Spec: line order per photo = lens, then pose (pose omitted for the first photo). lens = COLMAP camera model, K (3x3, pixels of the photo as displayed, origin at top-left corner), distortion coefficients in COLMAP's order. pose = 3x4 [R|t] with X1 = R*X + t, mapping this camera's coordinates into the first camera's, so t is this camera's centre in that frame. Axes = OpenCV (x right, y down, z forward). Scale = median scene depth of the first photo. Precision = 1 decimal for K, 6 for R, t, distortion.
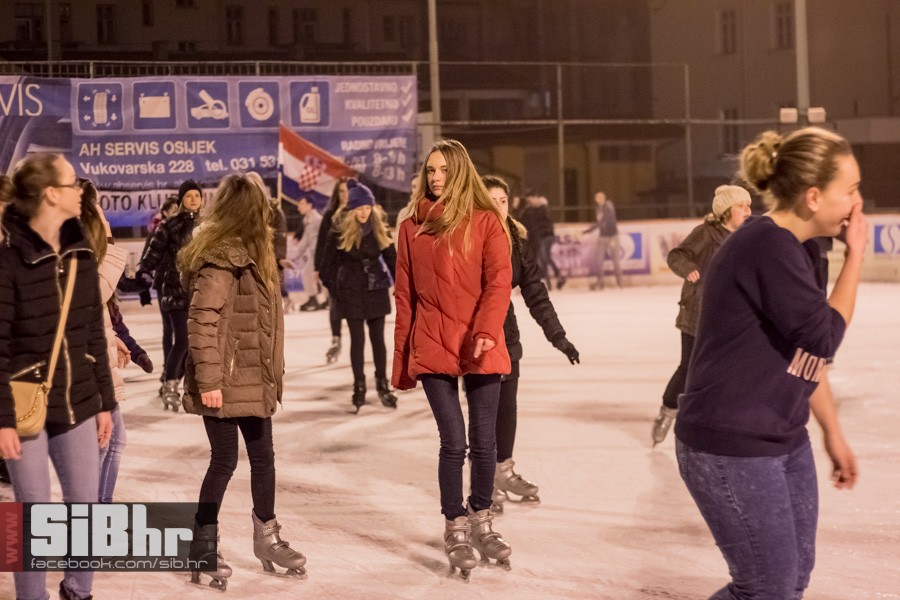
lens RADIAL K [[2098.9, 0, 446.7], [0, 2098.9, 300.1], [0, 0, 1]] dist [-0.074716, -0.218051]
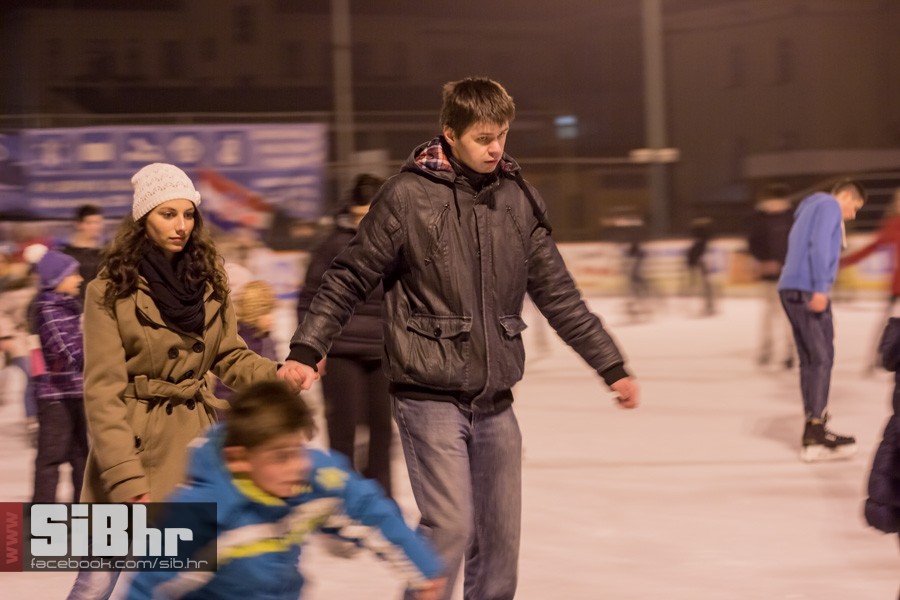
lens RADIAL K [[2098.9, 0, 446.7], [0, 2098.9, 300.1], [0, 0, 1]] dist [-0.074716, -0.218051]
pose [[0.998179, 0.002261, -0.060277, 0.130757], [-0.002839, 0.999951, -0.009514, 0.004643], [0.060253, 0.009667, 0.998136, -0.191952]]
